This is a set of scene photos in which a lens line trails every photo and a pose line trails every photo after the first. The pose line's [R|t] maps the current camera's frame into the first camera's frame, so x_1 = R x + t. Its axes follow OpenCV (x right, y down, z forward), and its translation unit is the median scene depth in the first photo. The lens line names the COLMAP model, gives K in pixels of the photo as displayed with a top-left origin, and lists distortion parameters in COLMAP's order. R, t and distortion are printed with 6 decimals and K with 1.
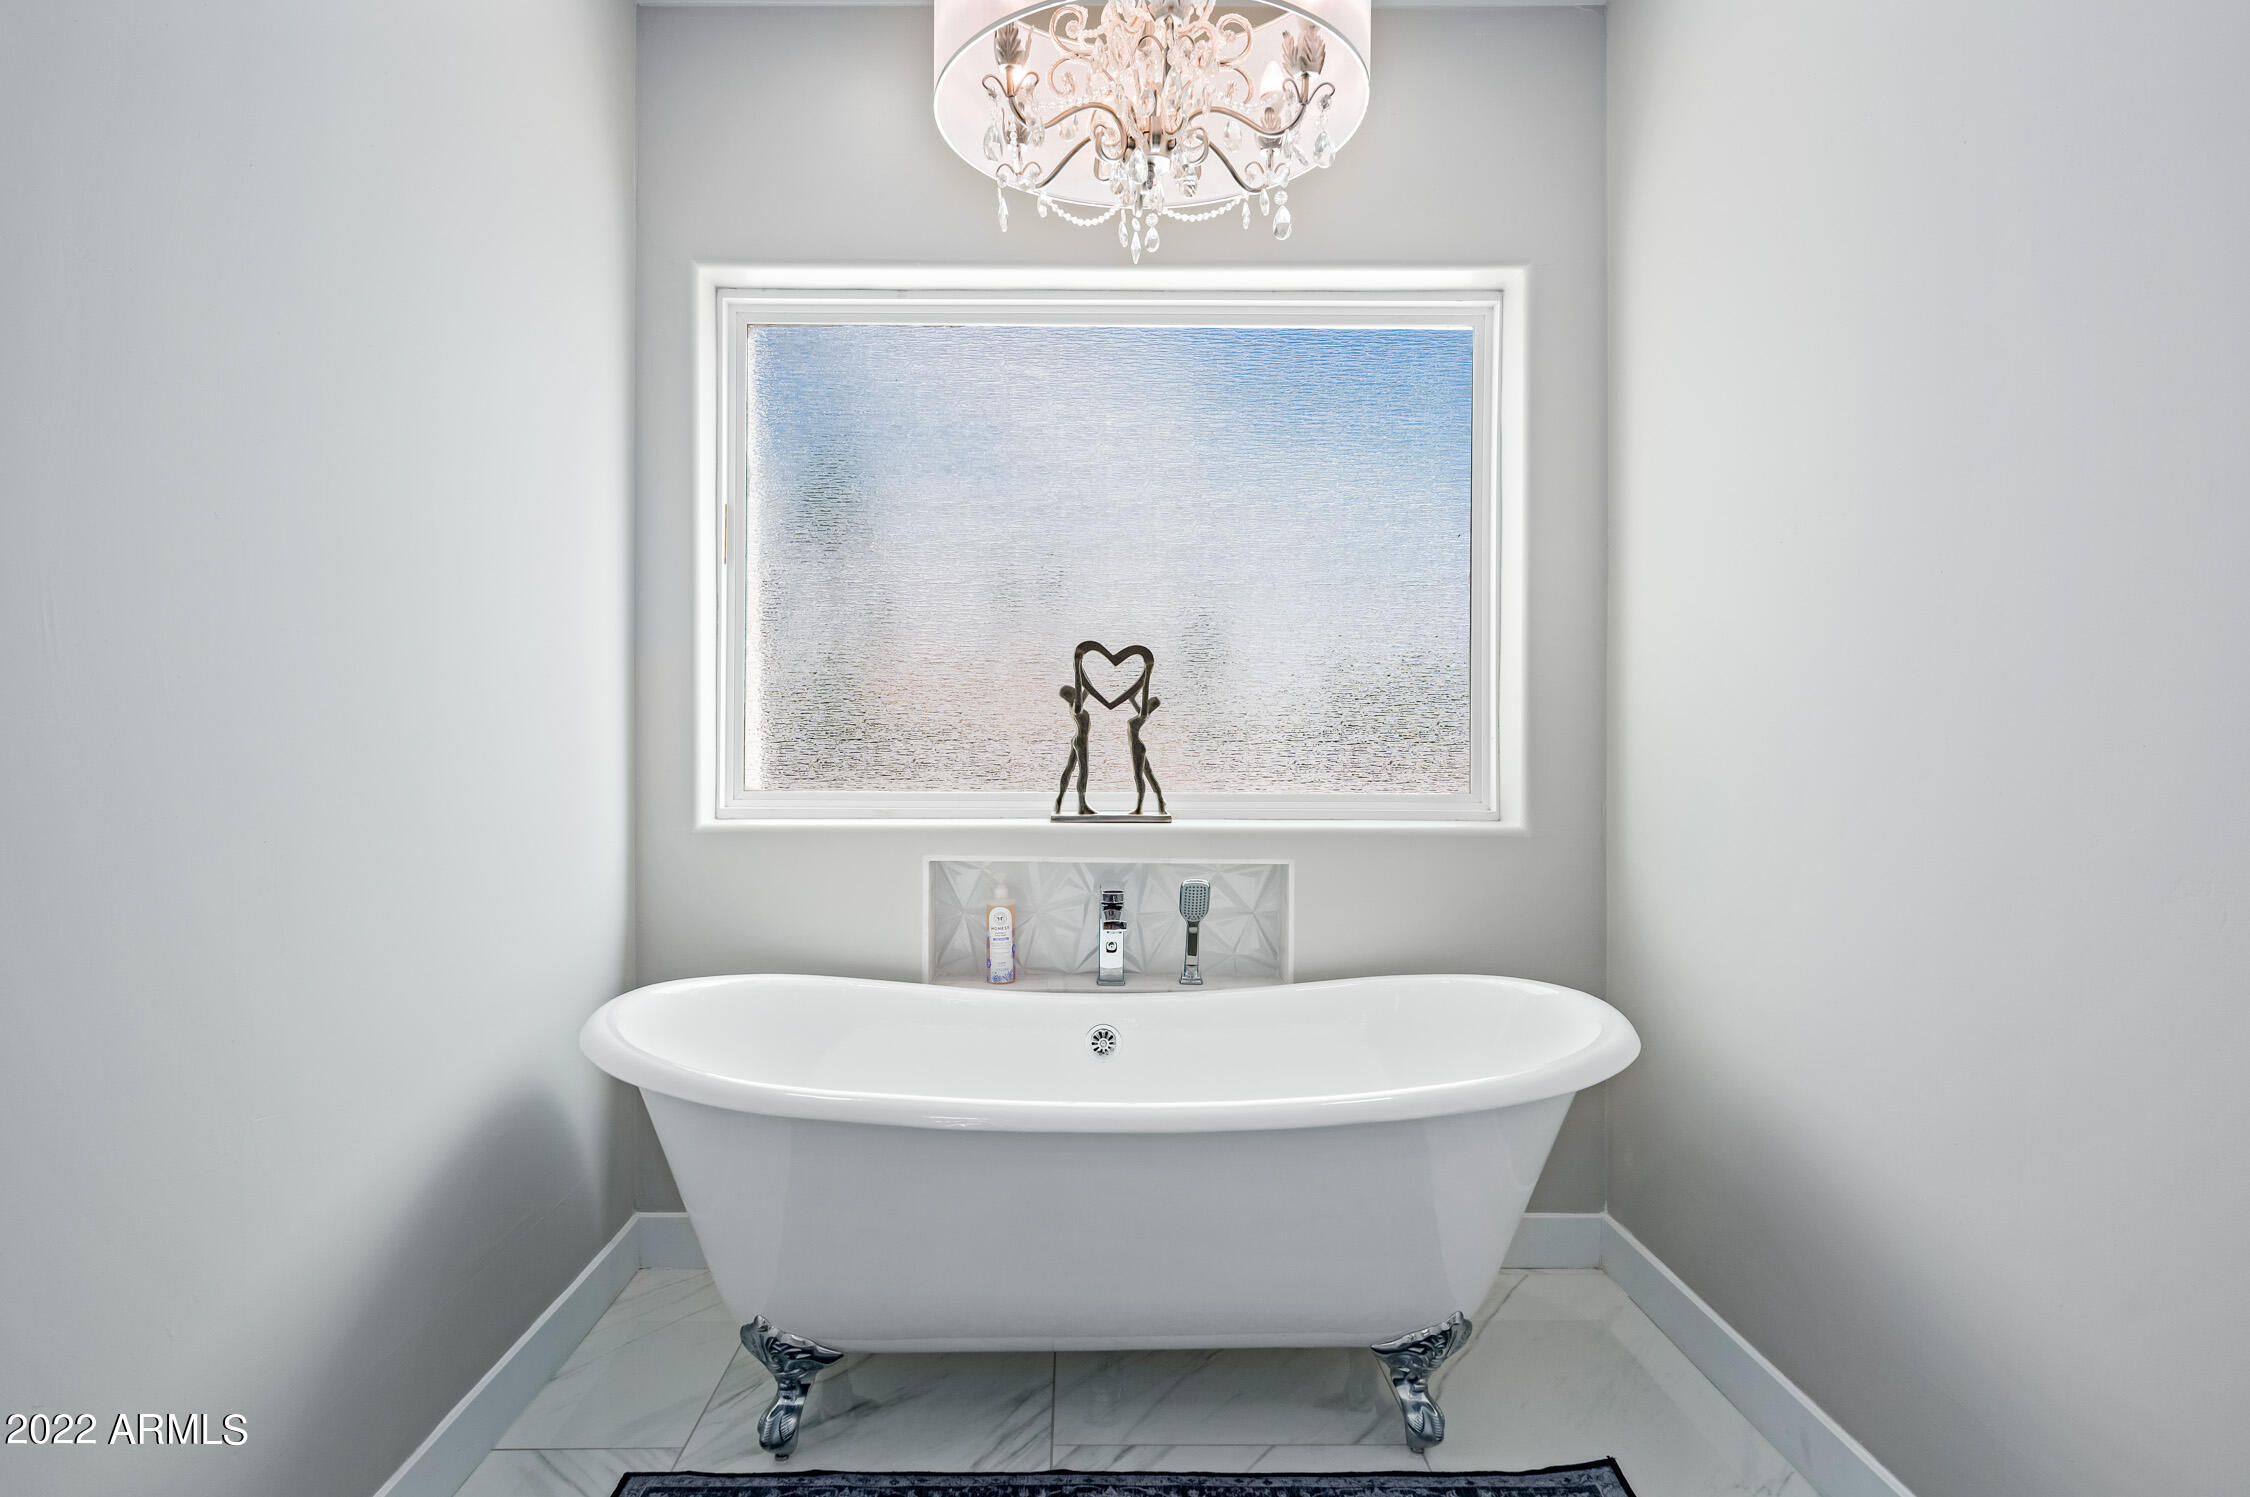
lens RADIAL K [[1126.0, 0, 1108.4], [0, 1126.0, 756.0], [0, 0, 1]] dist [-0.009611, 0.003993]
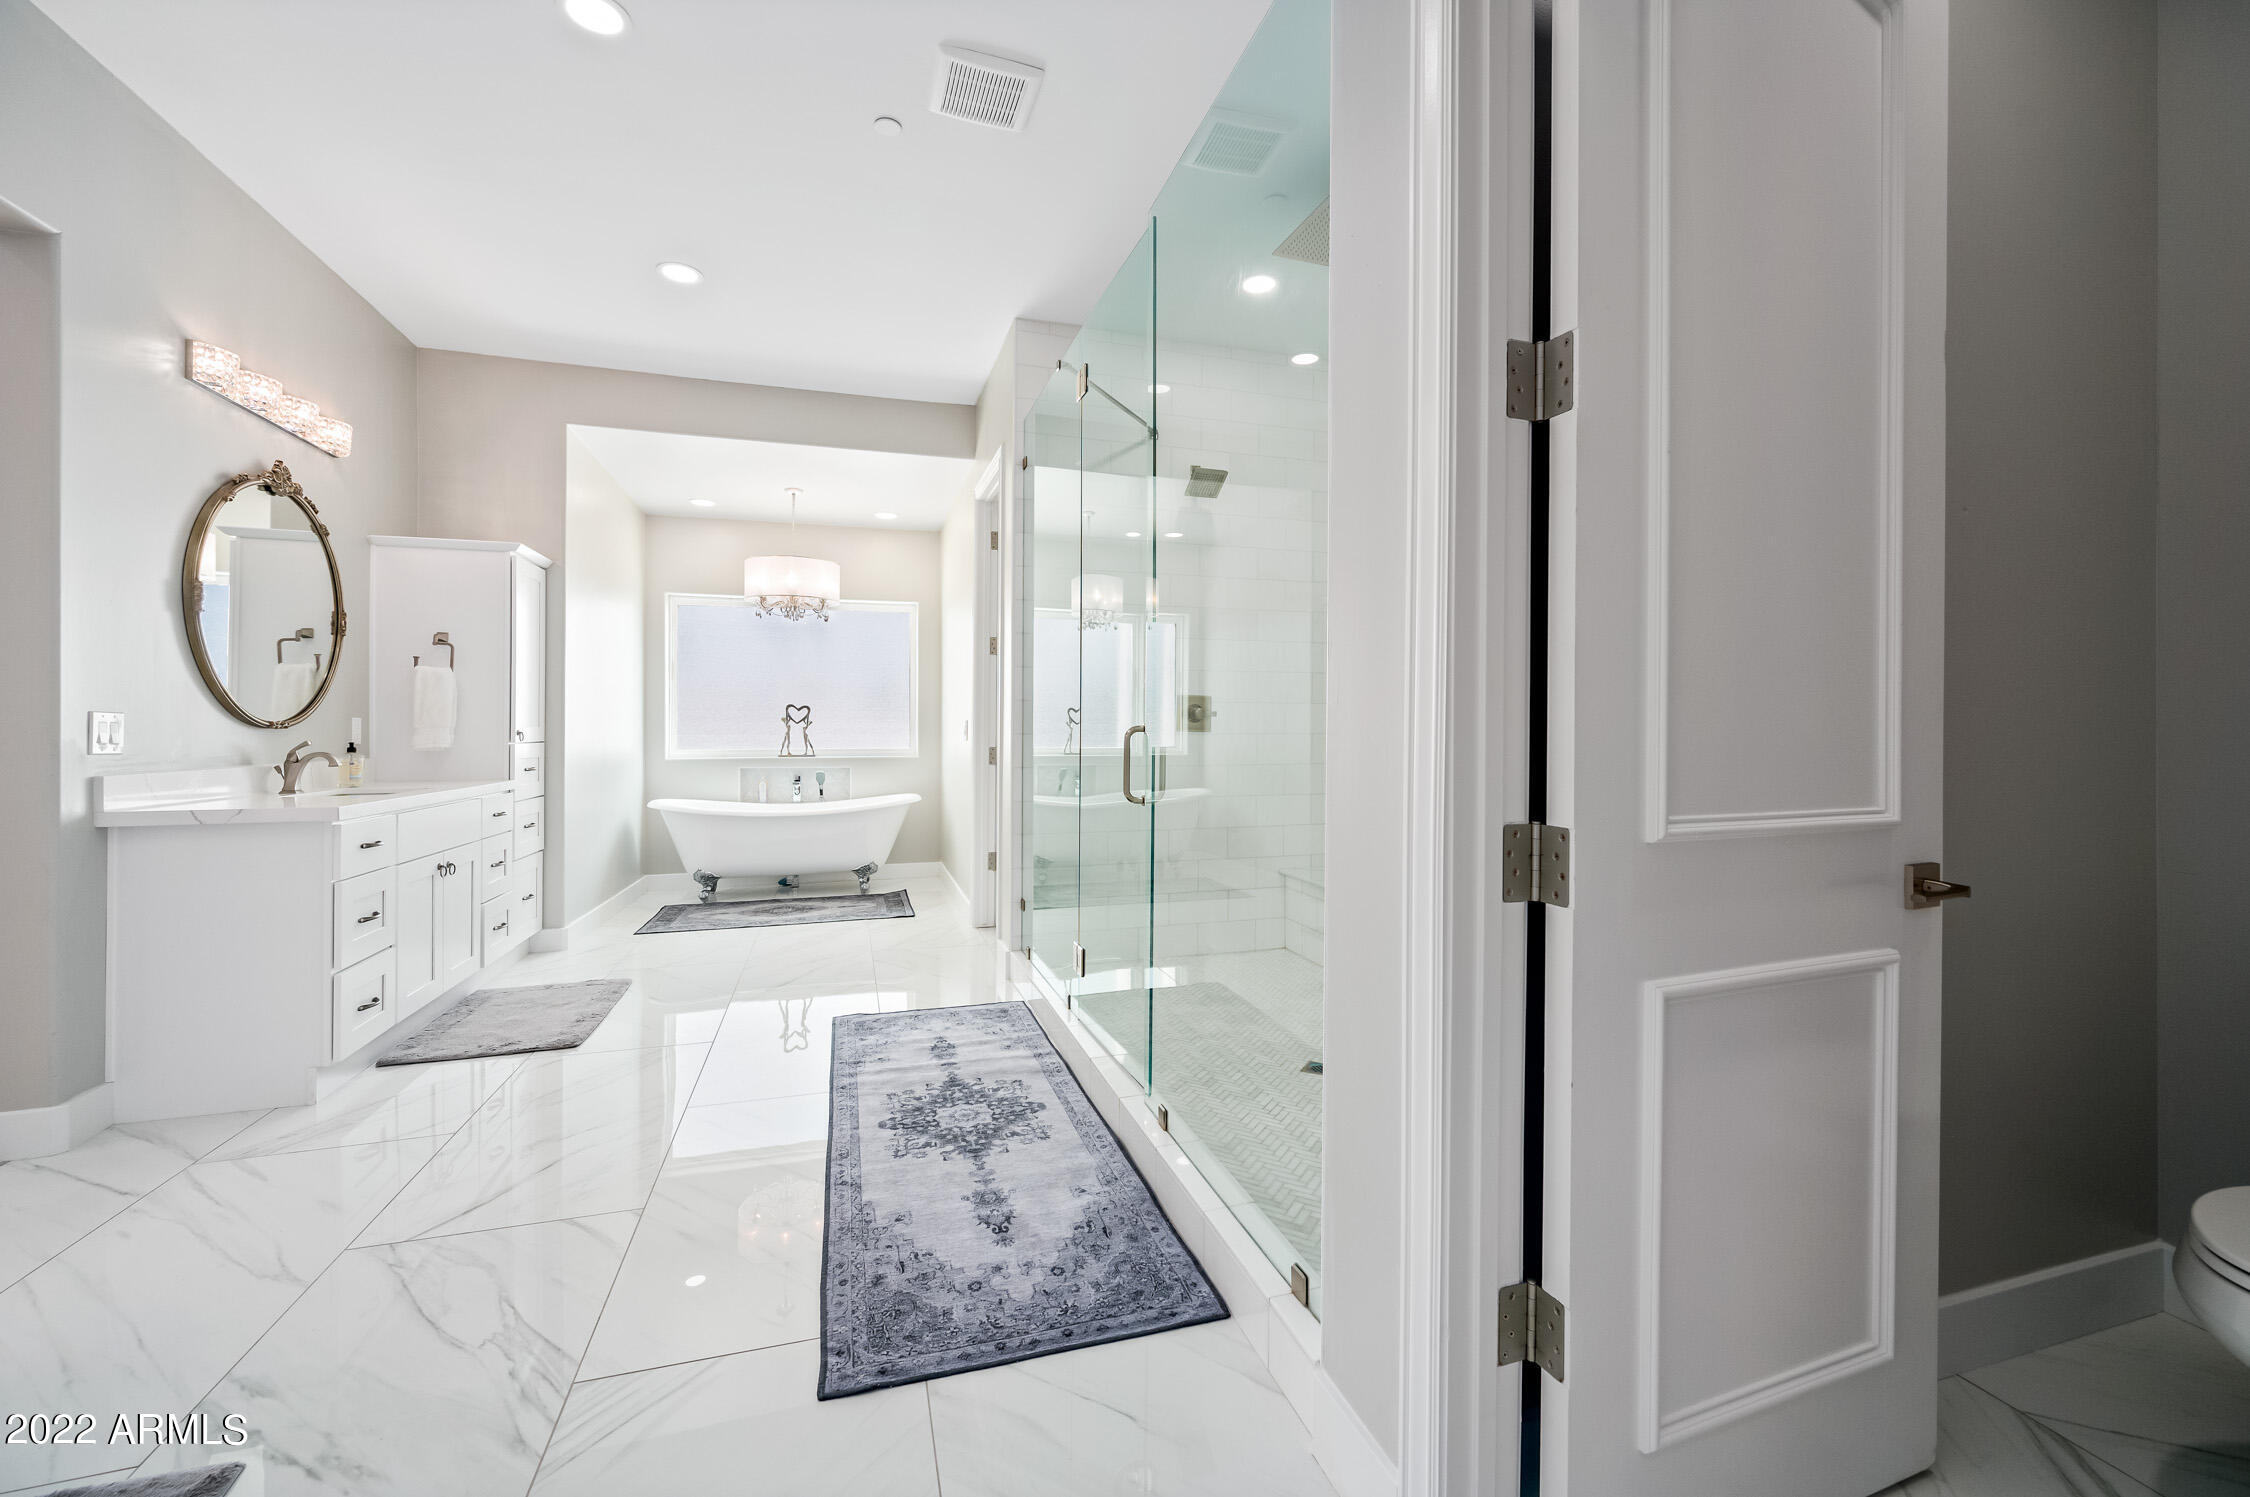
lens RADIAL K [[902.1, 0, 1132.0], [0, 902.1, 720.4], [0, 0, 1]] dist [-0.001514, 0.000554]
pose [[0.955452, -0.000637, 0.295145, 0.167224], [0.005961, 0.999835, -0.017139, 0.000899], [-0.295086, 0.018135, 0.955299, -1.951036]]
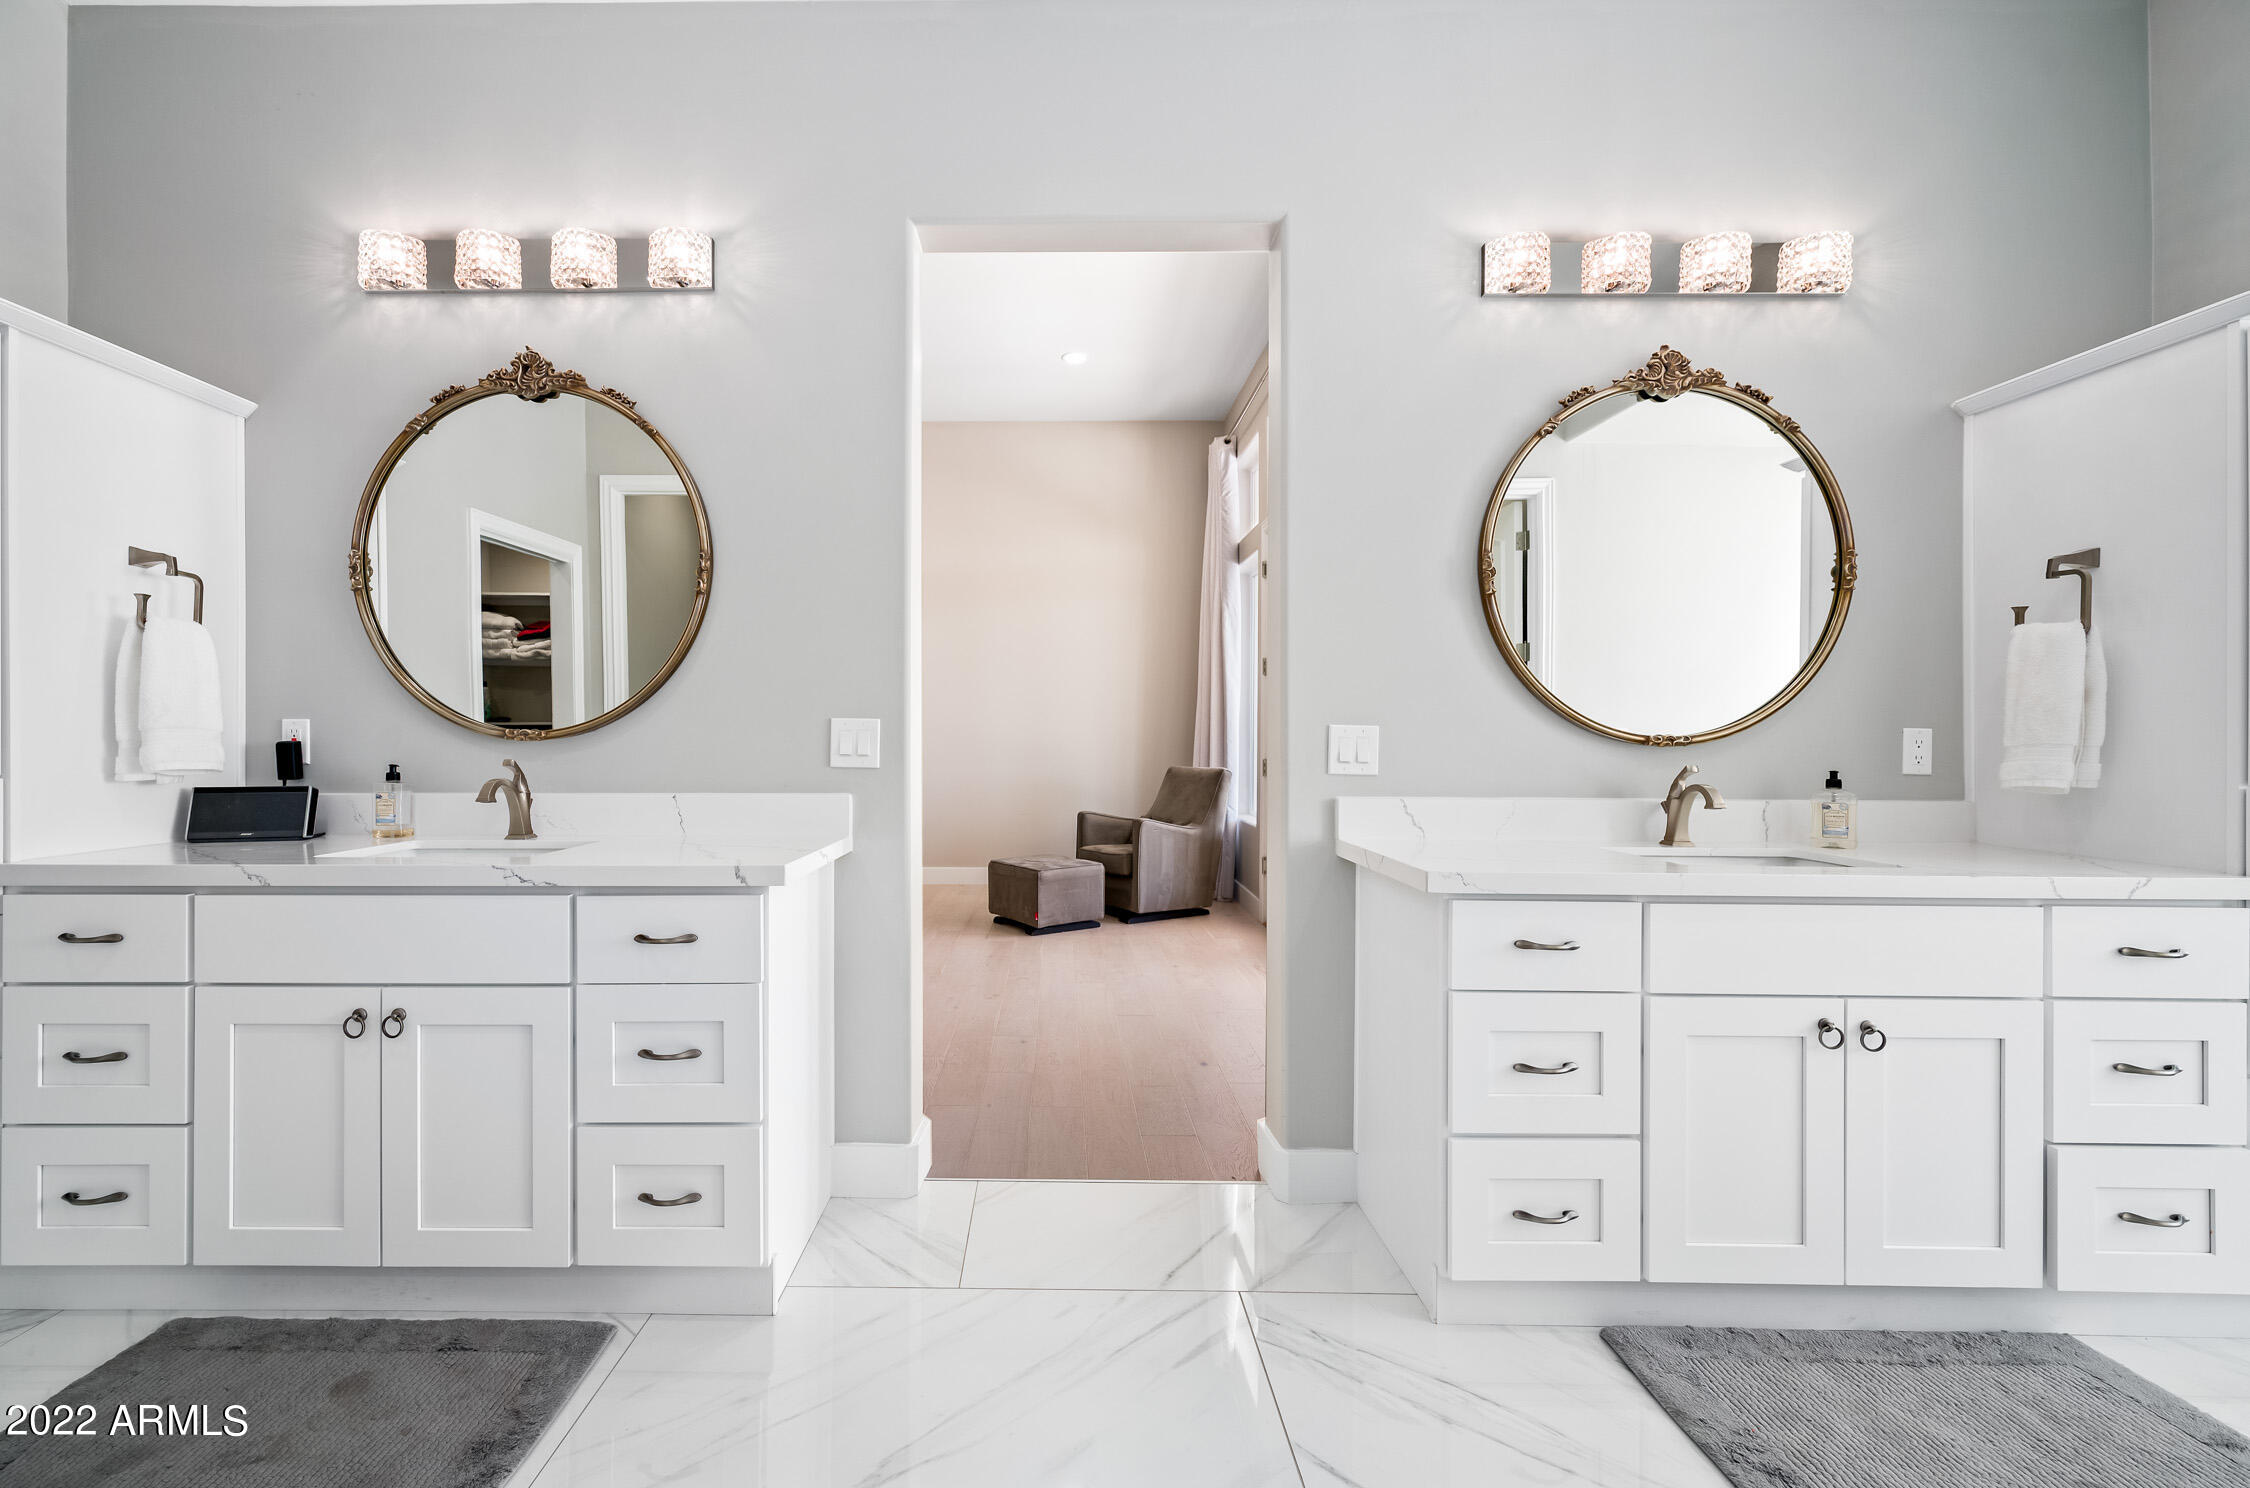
lens RADIAL K [[902.1, 0, 1040.2], [0, 902.1, 742.9], [0, 0, 1]] dist [-0.001514, 0.000554]
pose [[-0.023636, -0.001518, -0.999719, 0.262835], [-0.014169, 0.999899, -0.001184, -0.010890], [0.999620, 0.014137, -0.023656, -0.905863]]
